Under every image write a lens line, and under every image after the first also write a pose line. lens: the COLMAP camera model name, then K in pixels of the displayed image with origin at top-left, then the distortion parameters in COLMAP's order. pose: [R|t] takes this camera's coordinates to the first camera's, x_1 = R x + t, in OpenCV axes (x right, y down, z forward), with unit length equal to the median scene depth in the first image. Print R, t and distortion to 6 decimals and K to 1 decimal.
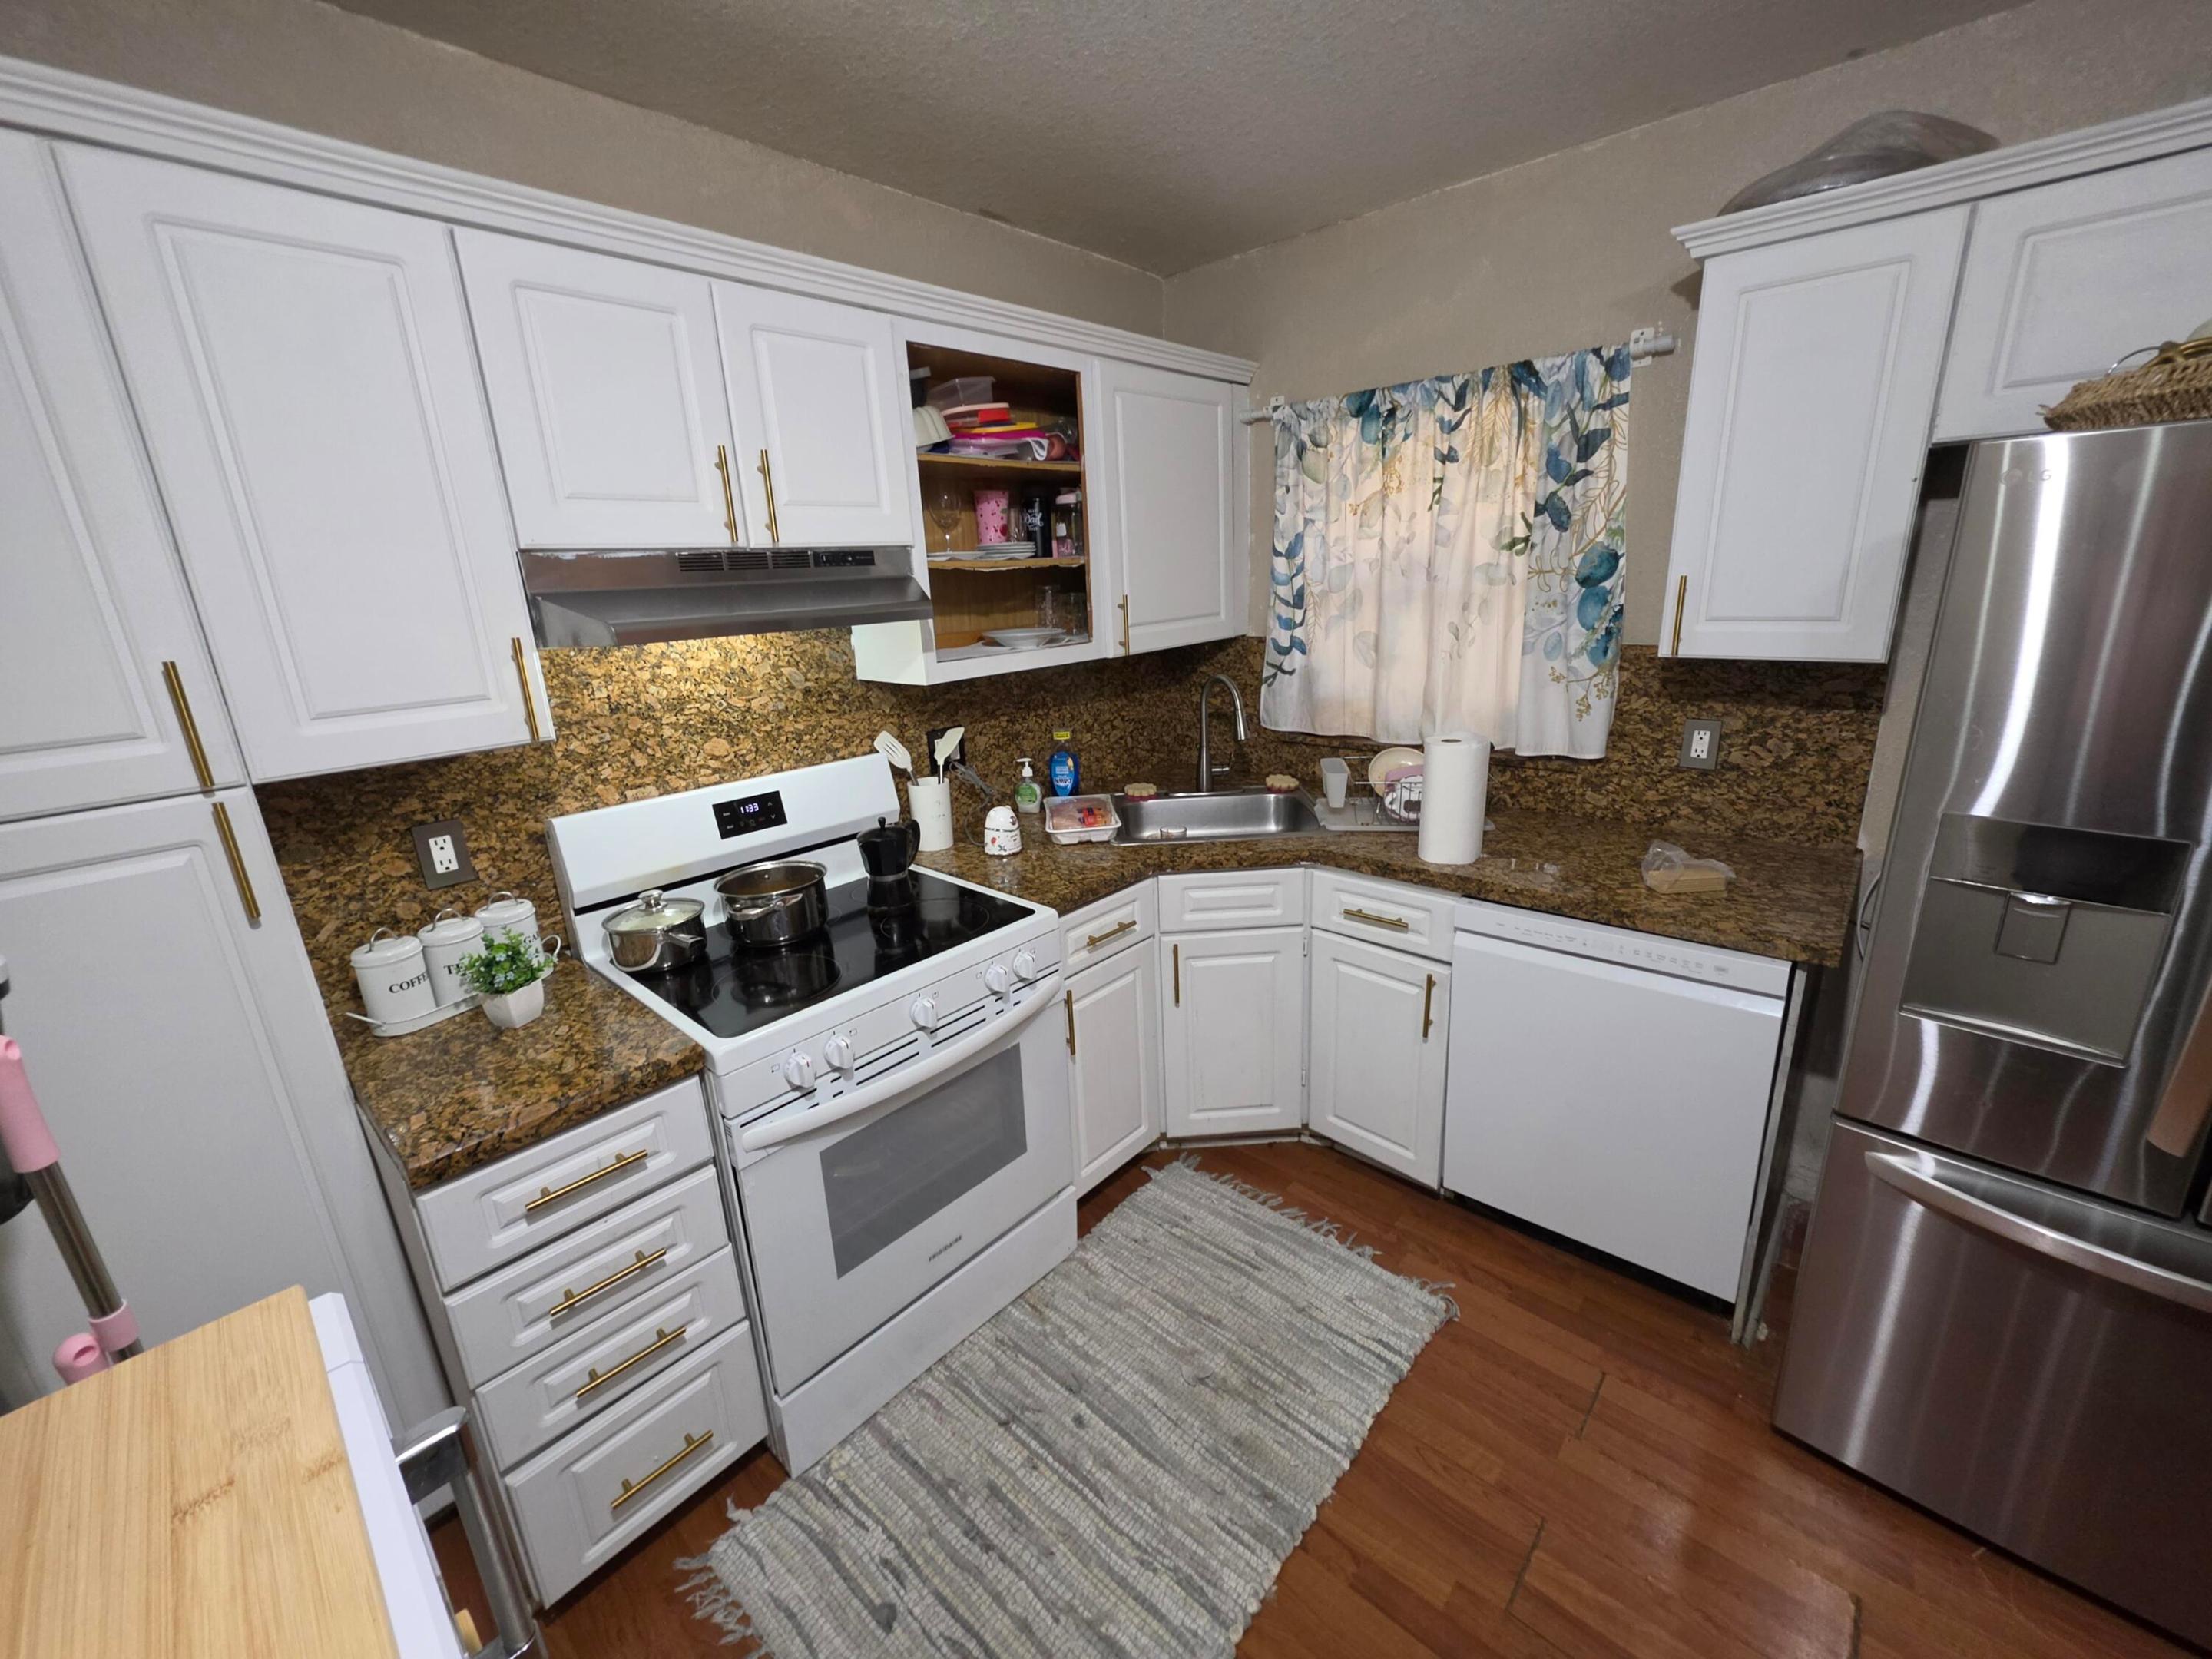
lens RADIAL K [[878.1, 0, 1111.3], [0, 878.1, 822.8], [0, 0, 1]] dist [0.001079, 0.000044]
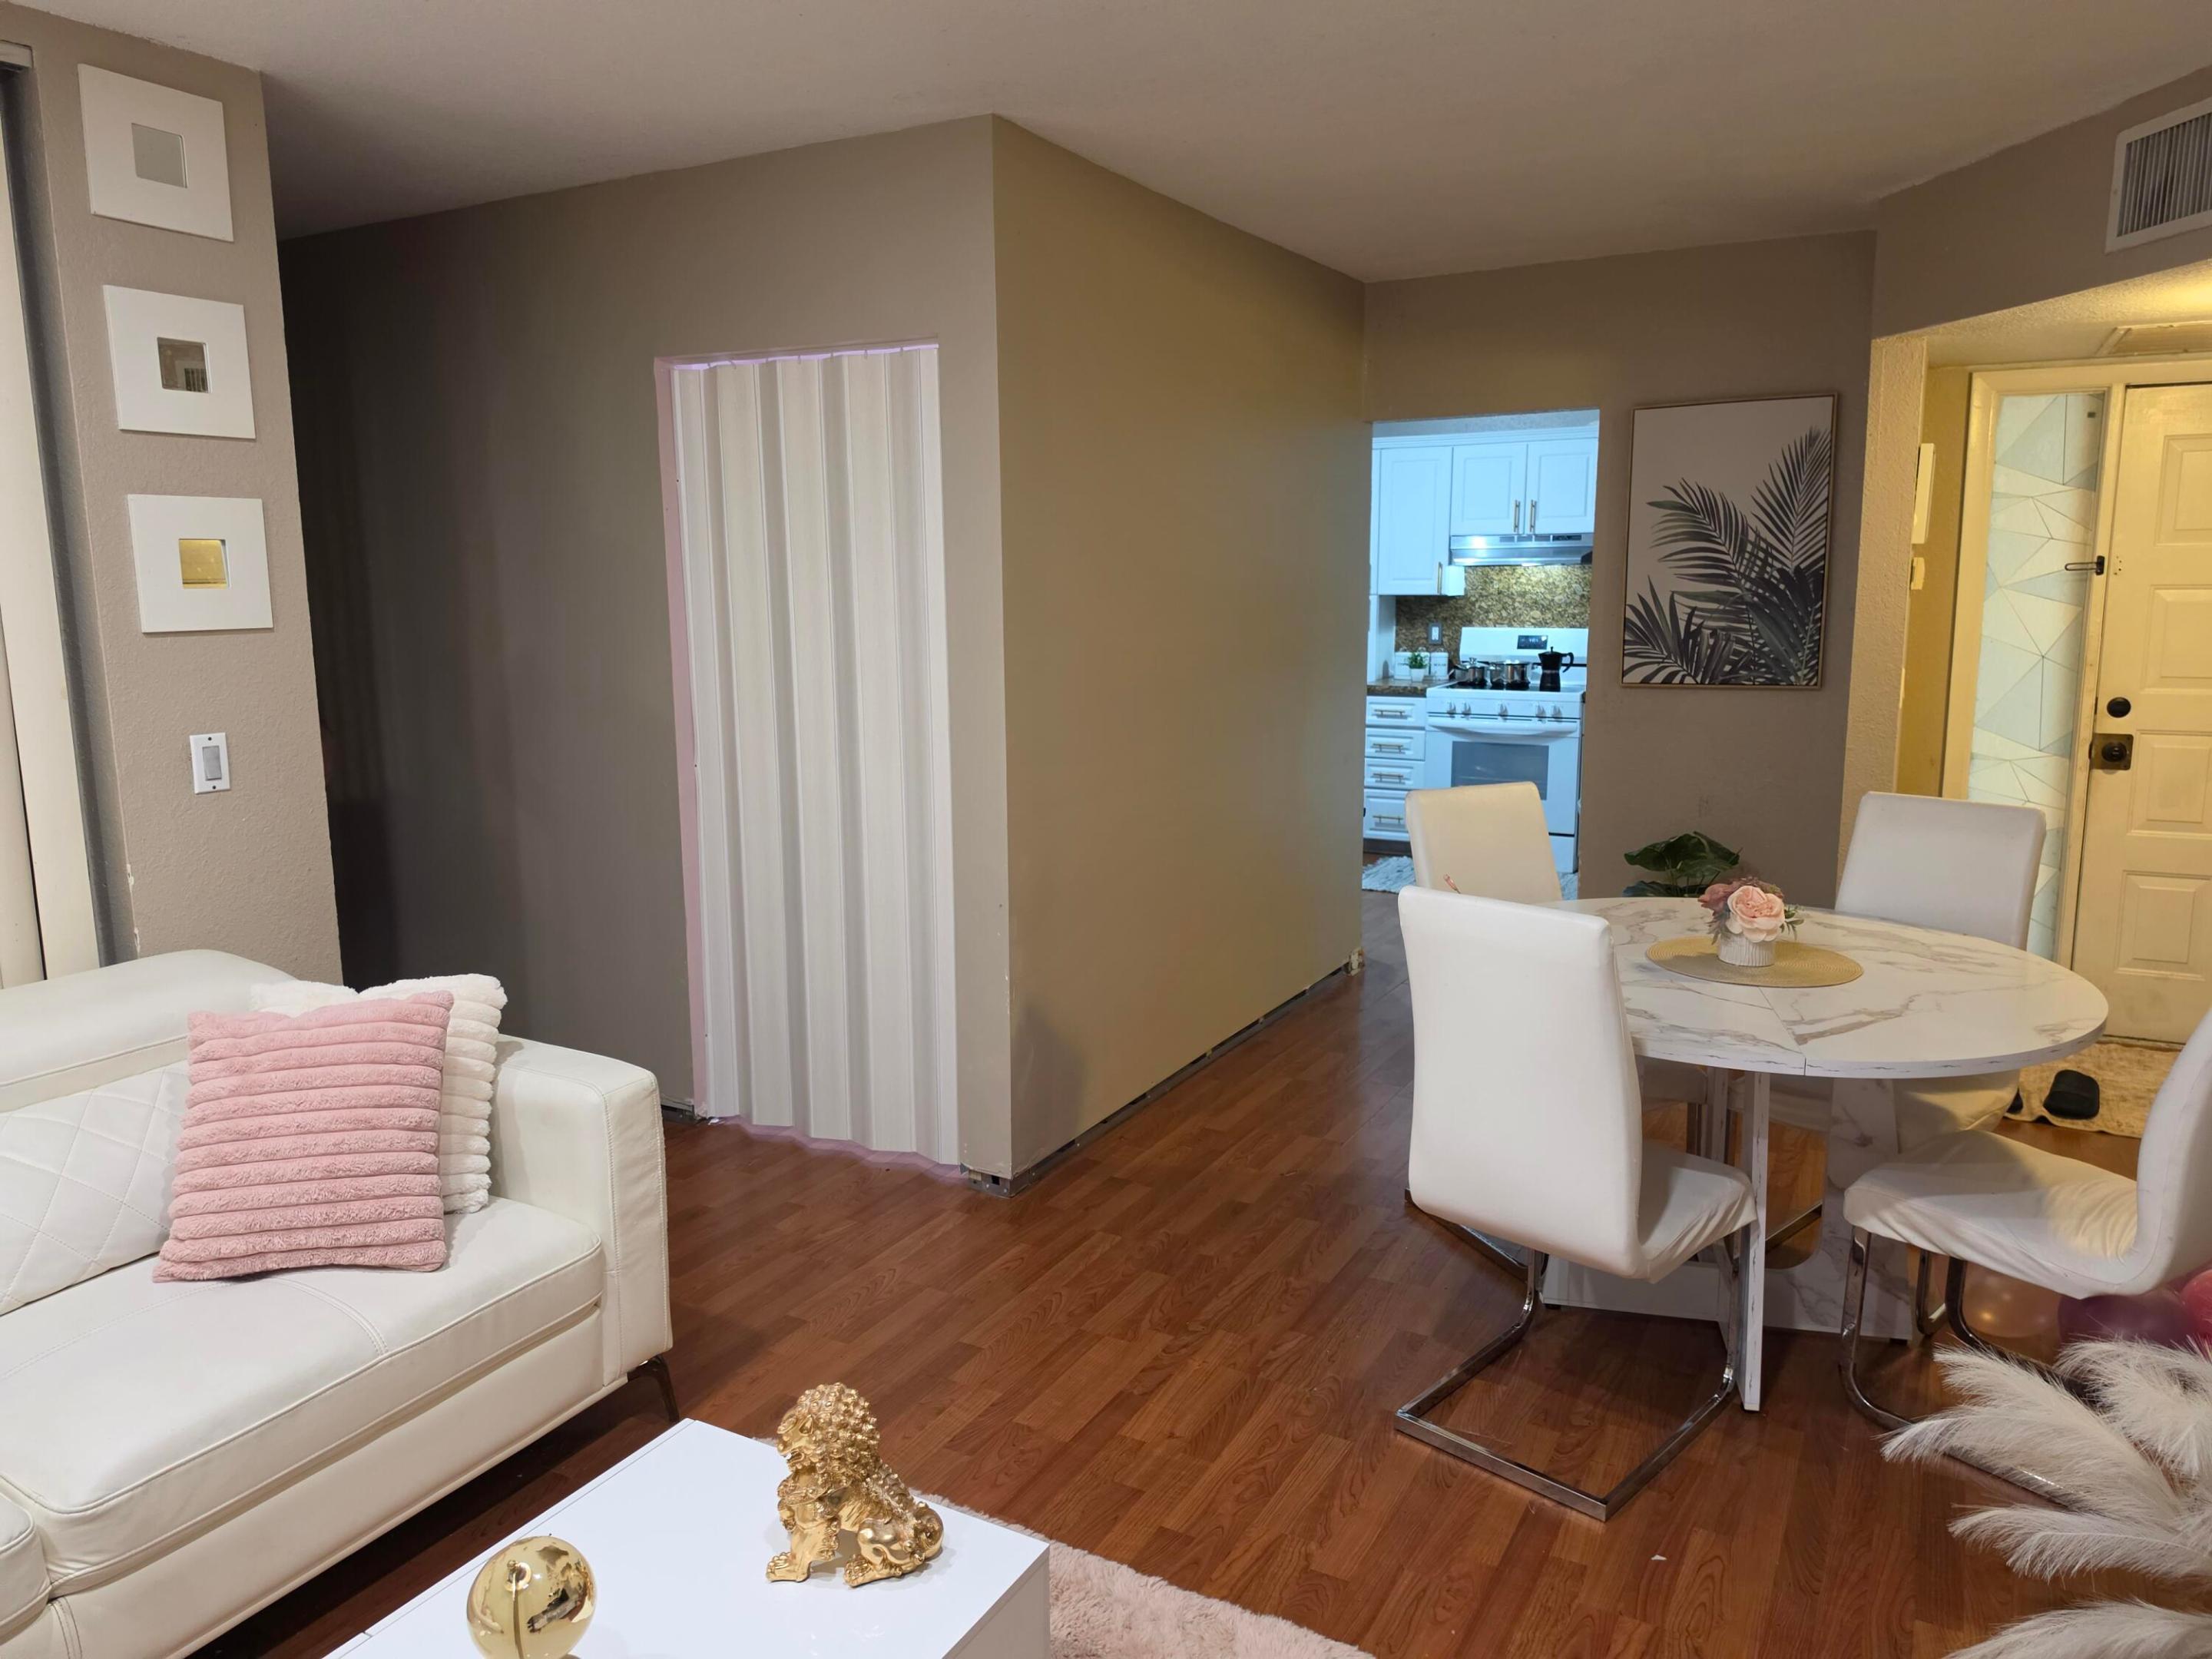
lens RADIAL K [[1486.7, 0, 1100.5], [0, 1486.7, 825.2], [0, 0, 1]] dist [0.000626, -0.001191]
pose [[0.219812, 0.203982, -0.953978, 3.604604], [-0.266233, 0.953318, 0.142496, 0.219728], [0.938511, 0.222658, 0.263858, -1.145410]]
